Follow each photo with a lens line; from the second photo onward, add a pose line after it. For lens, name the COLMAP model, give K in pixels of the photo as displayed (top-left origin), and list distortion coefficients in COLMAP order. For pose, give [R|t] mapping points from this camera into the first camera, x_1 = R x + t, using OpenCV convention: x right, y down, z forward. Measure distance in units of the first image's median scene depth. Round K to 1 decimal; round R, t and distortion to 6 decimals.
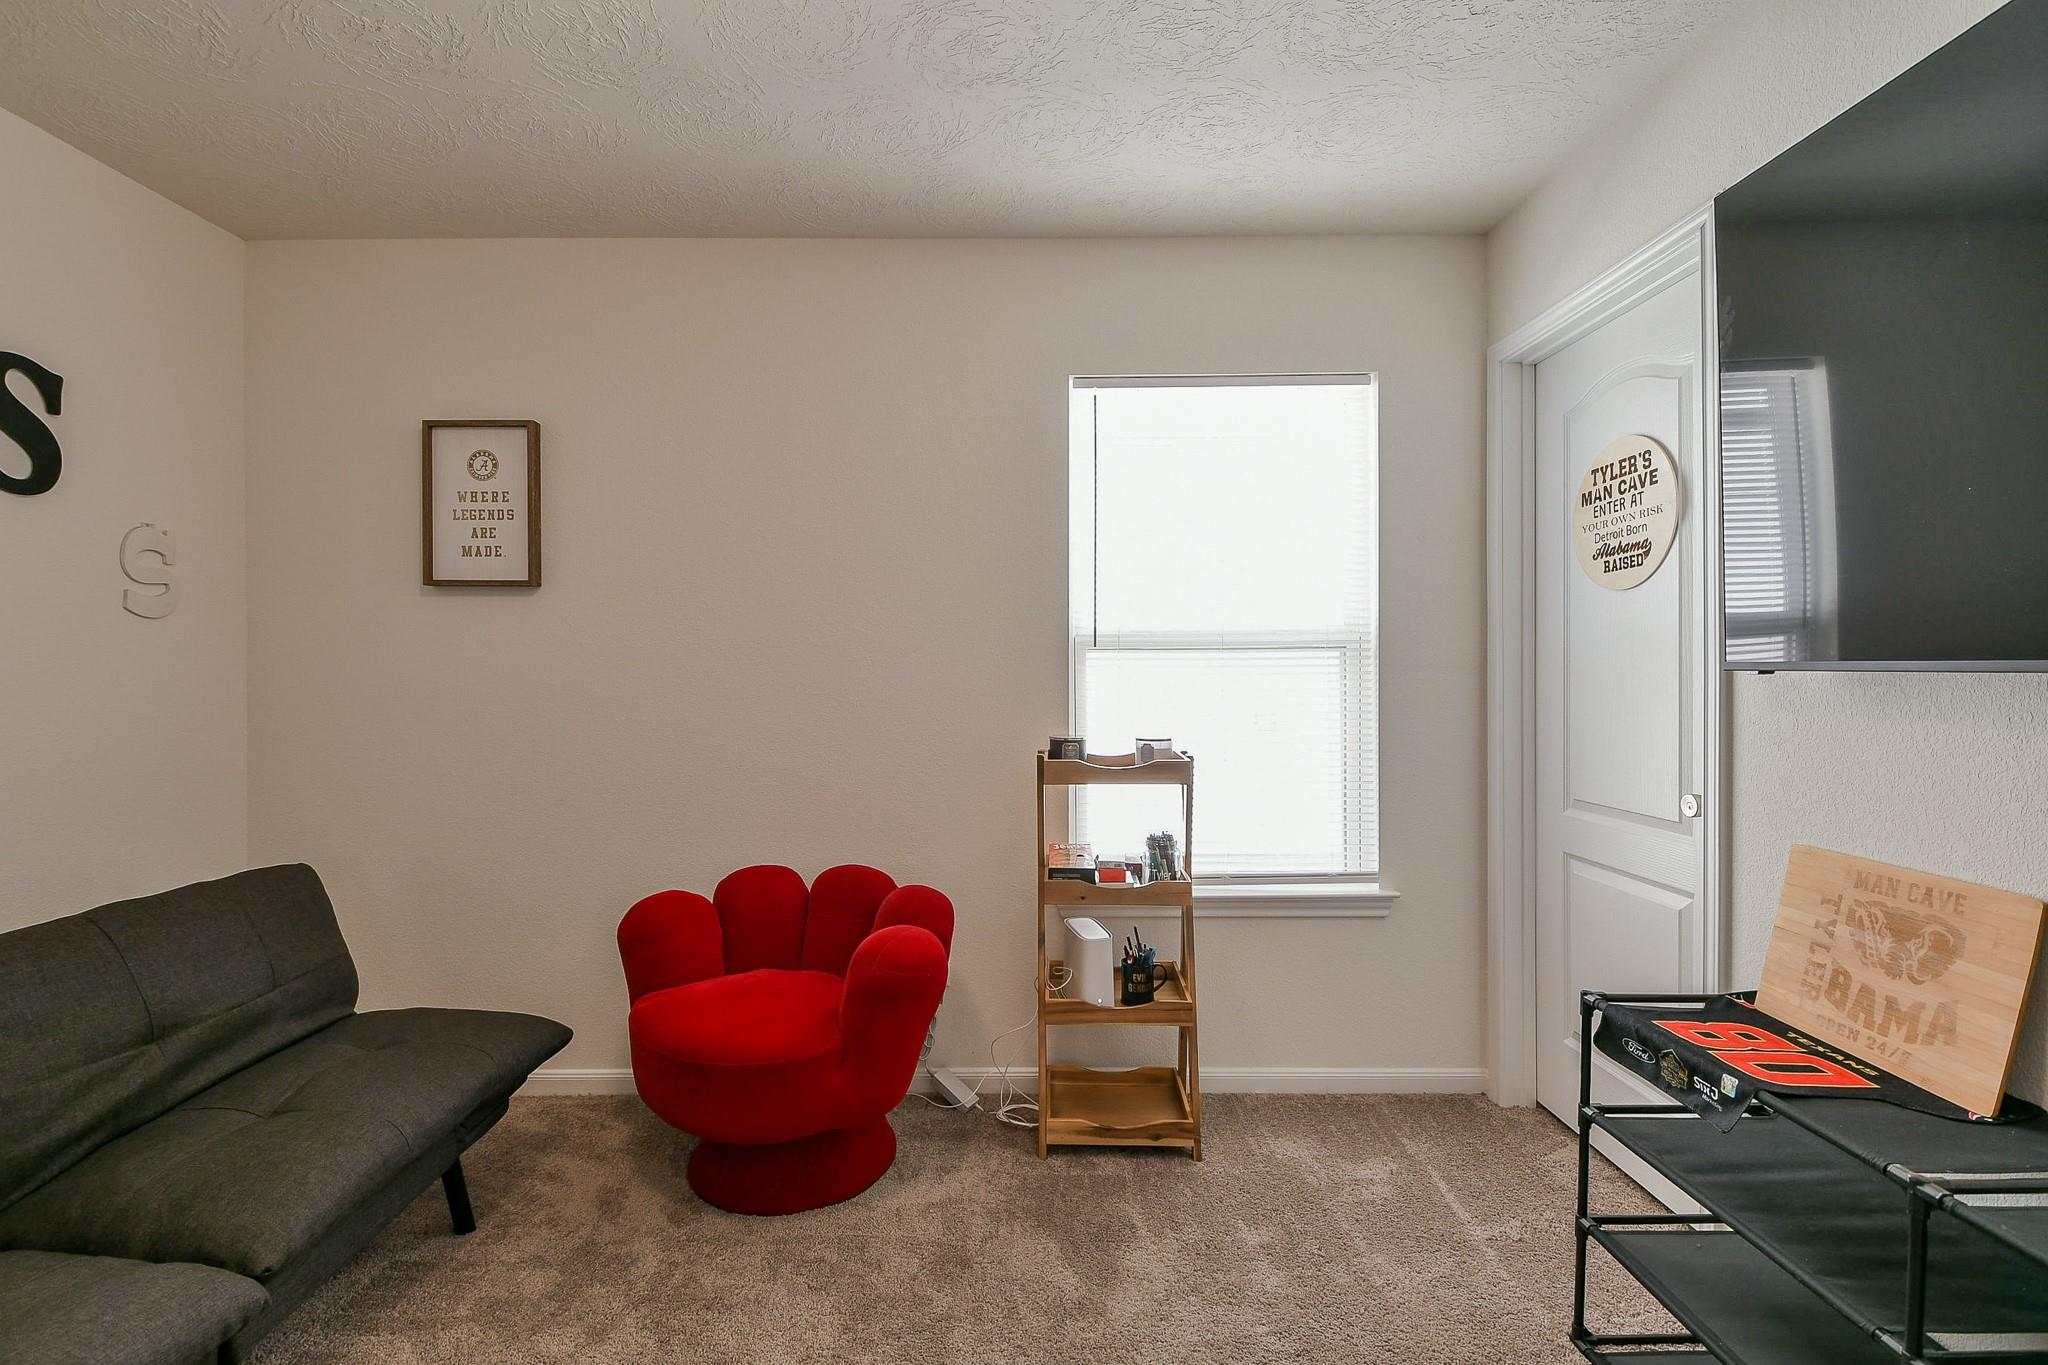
lens RADIAL K [[895.2, 0, 1020.4], [0, 895.2, 672.7], [0, 0, 1]] dist [0.002369, -0.018444]
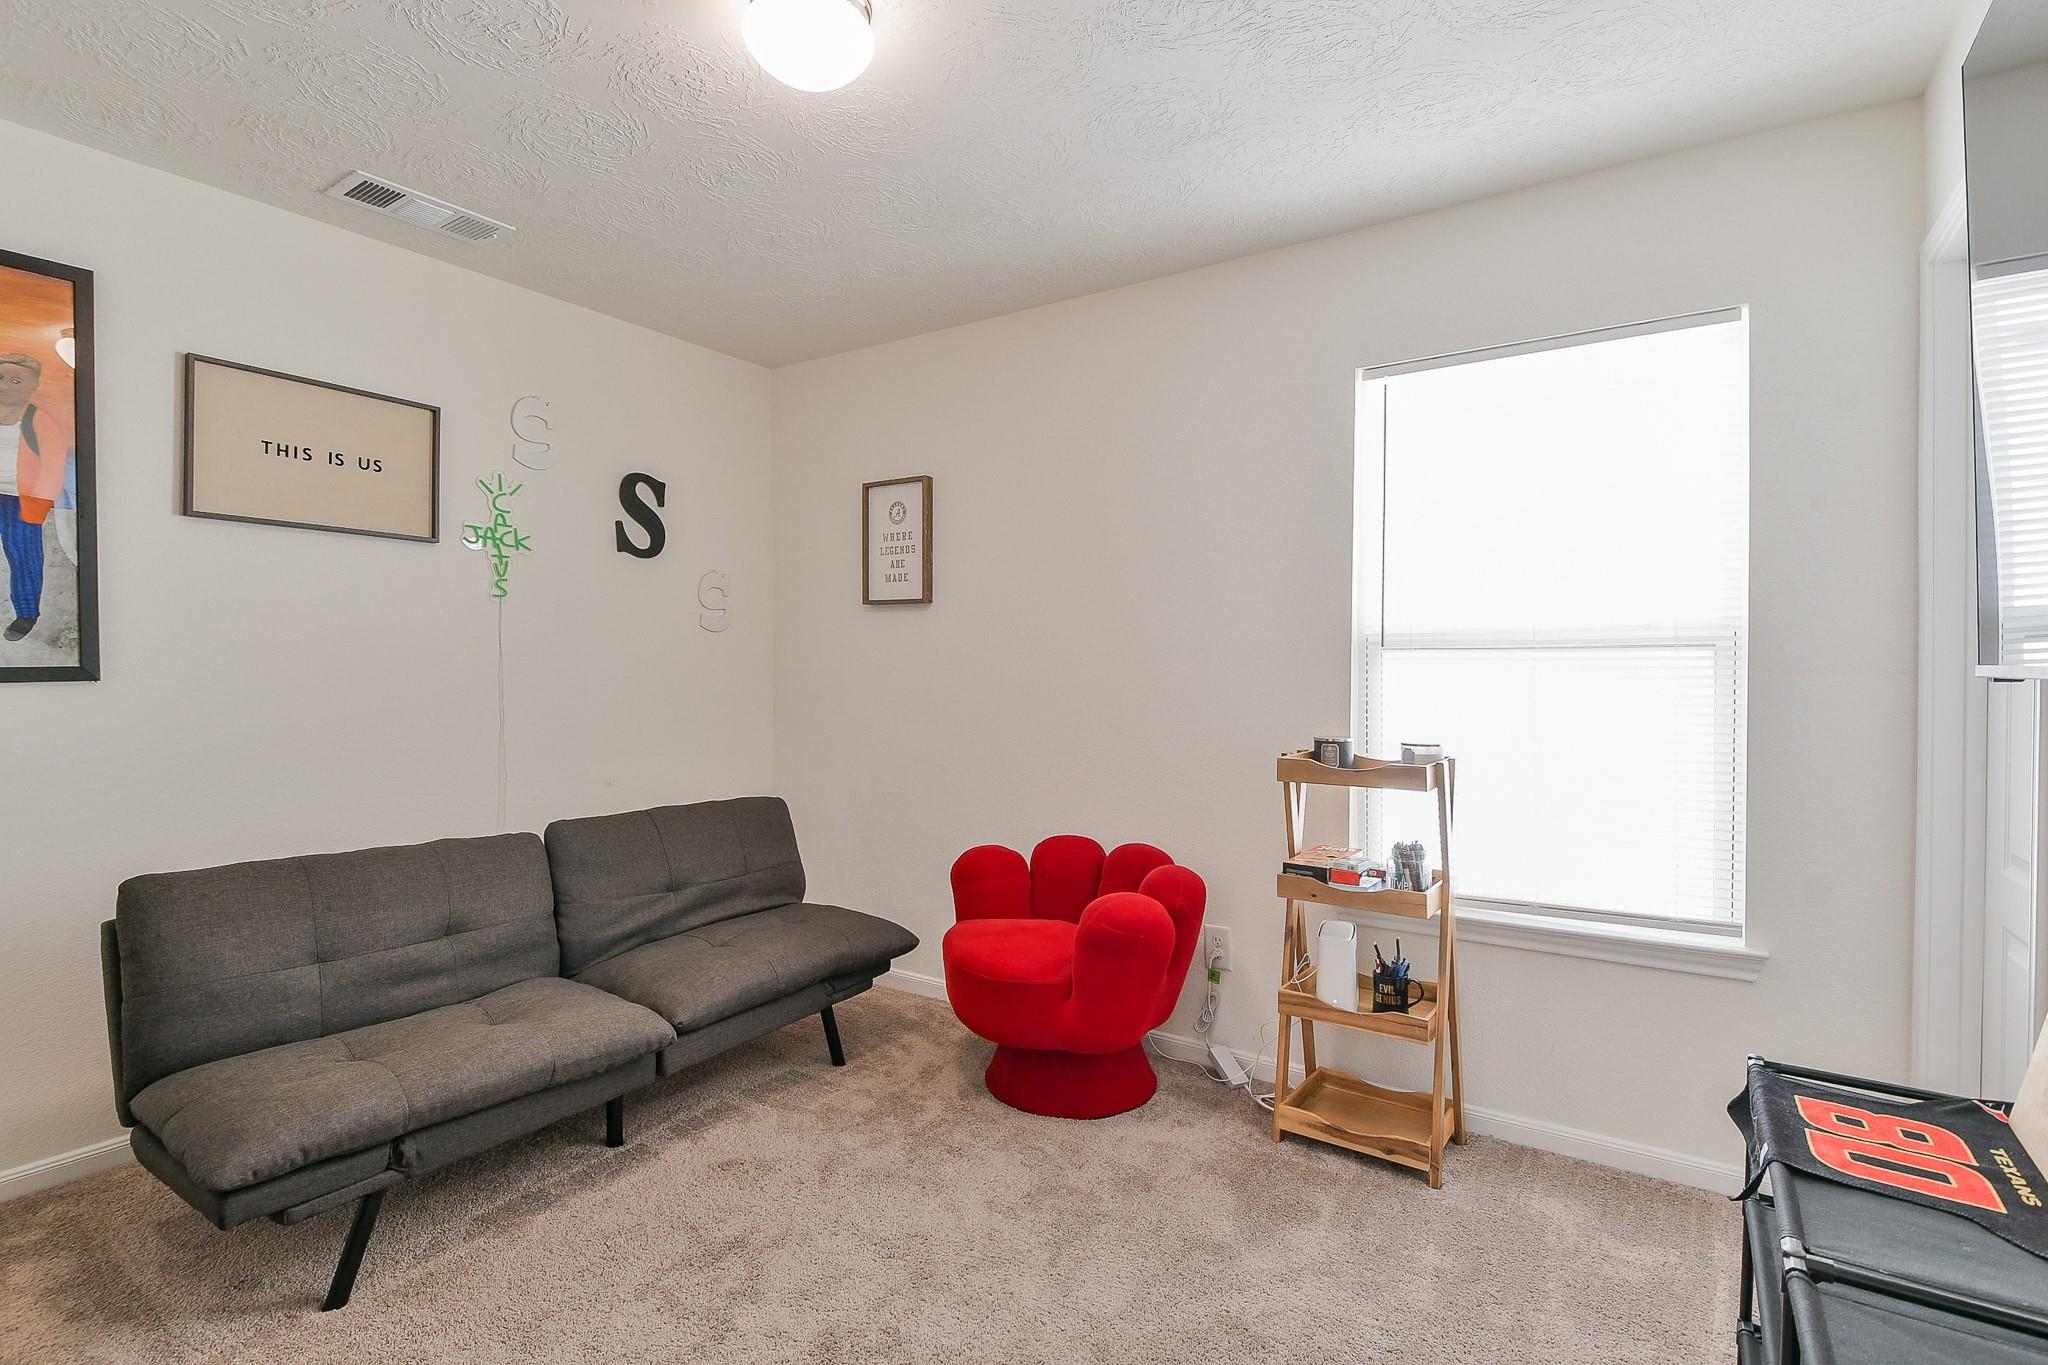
lens RADIAL K [[968.9, 0, 1017.5], [0, 968.9, 671.2], [0, 0, 1]] dist [0.000739, -0.027311]
pose [[0.824707, 0.008076, -0.565502, 0.402811], [-0.009282, 0.999957, 0.000745, 0.000371], [0.565484, 0.004635, 0.824746, -0.095193]]
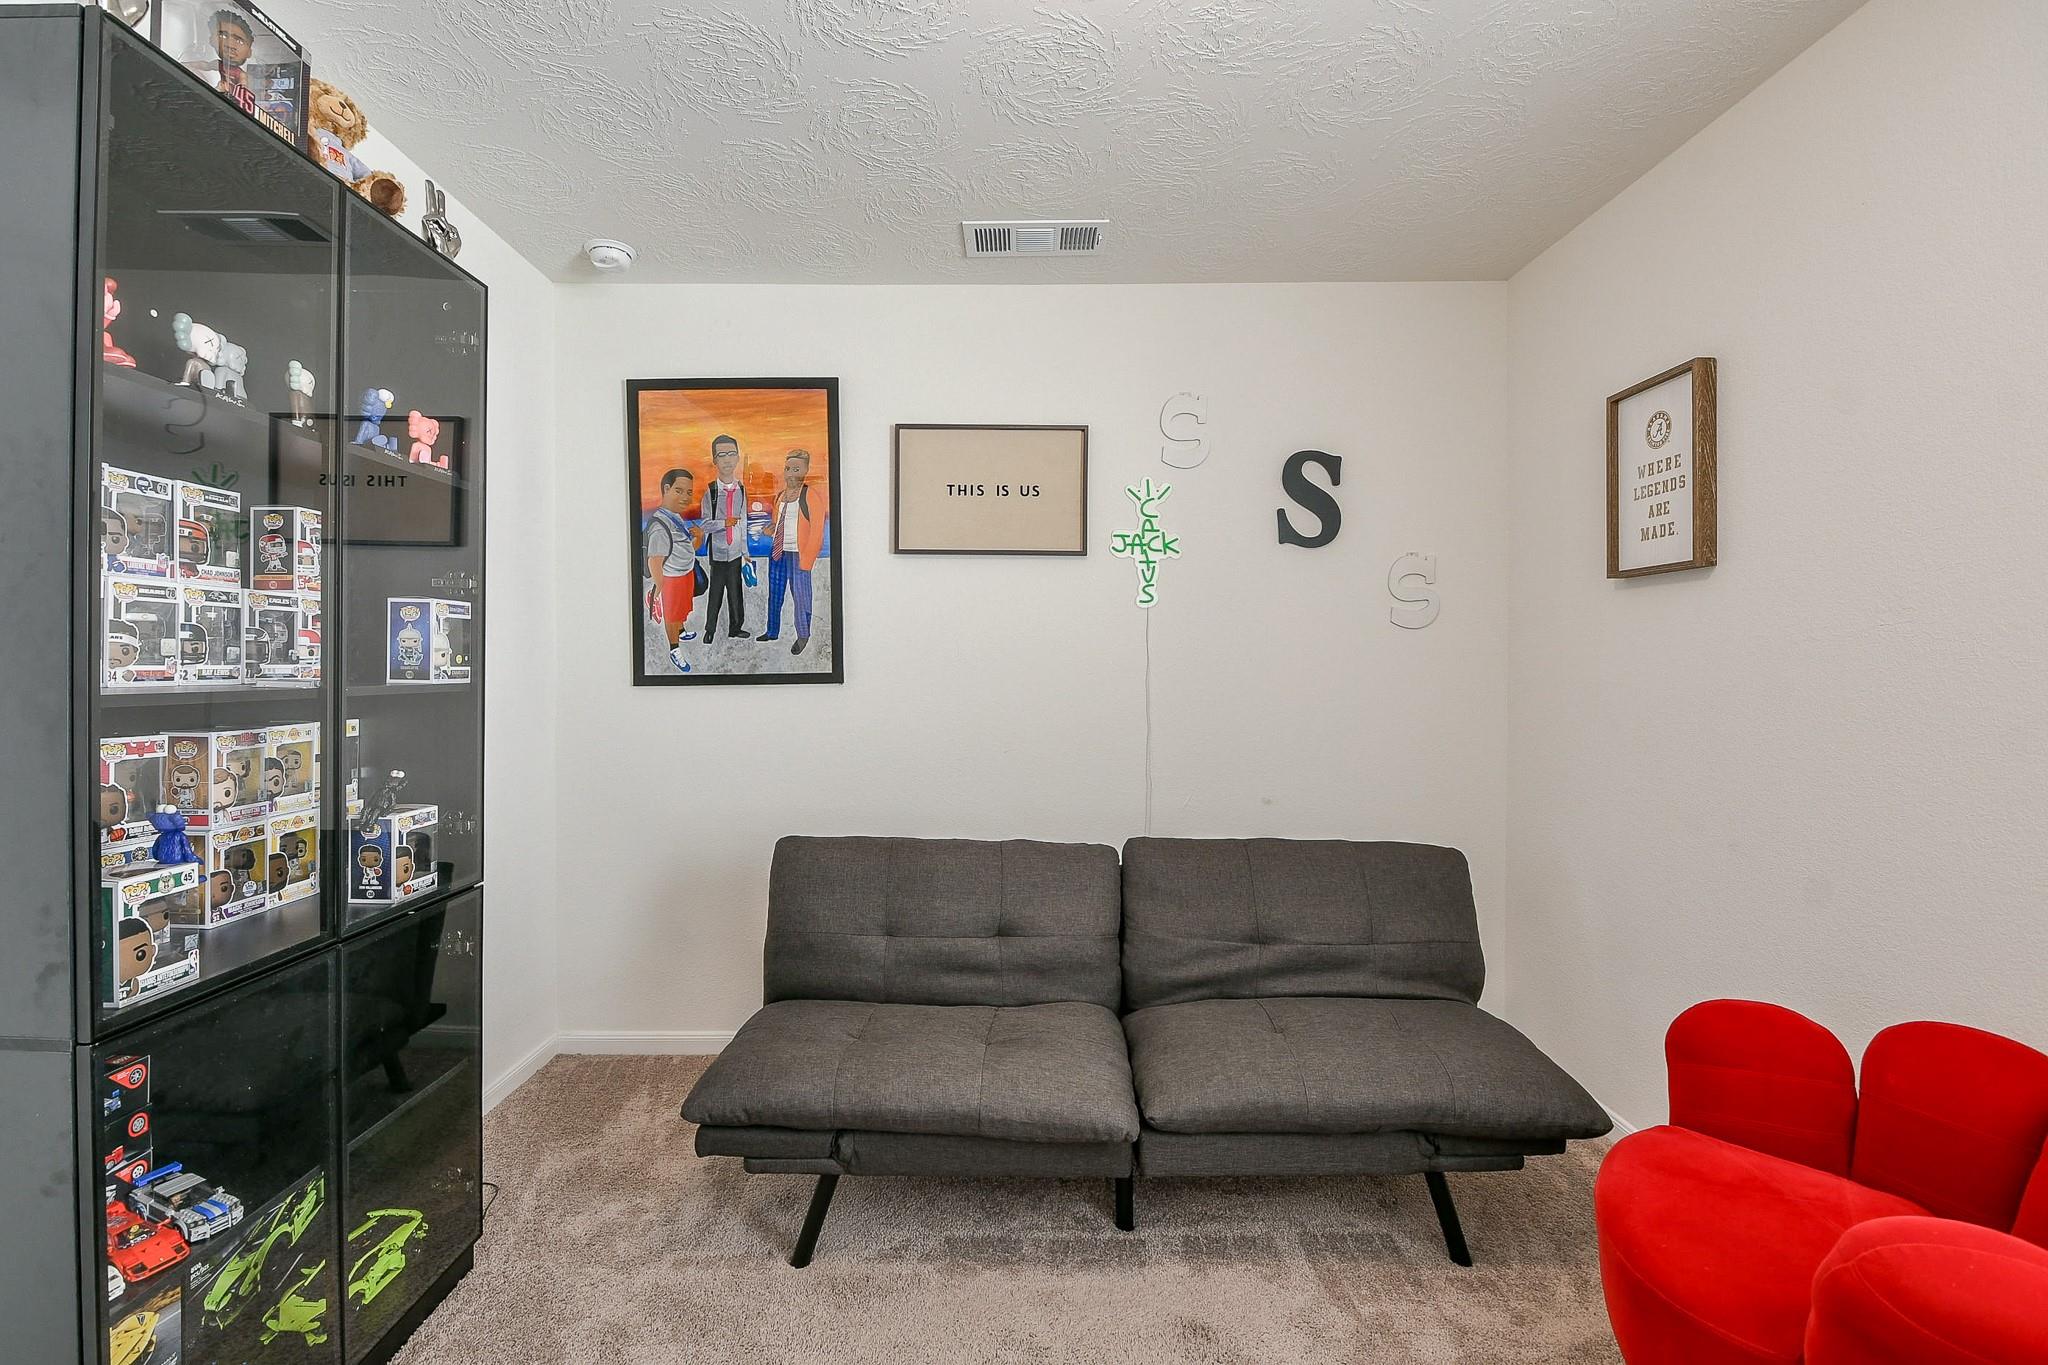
lens RADIAL K [[886.0, 0, 994.1], [0, 886.0, 671.9], [0, 0, 1]] dist [0.023416, -0.032849]
pose [[-0.028167, 0.007300, -0.999577, 0.284650], [-0.005734, 0.999956, 0.007464, -0.006800], [0.999587, 0.005942, -0.028124, 0.443802]]
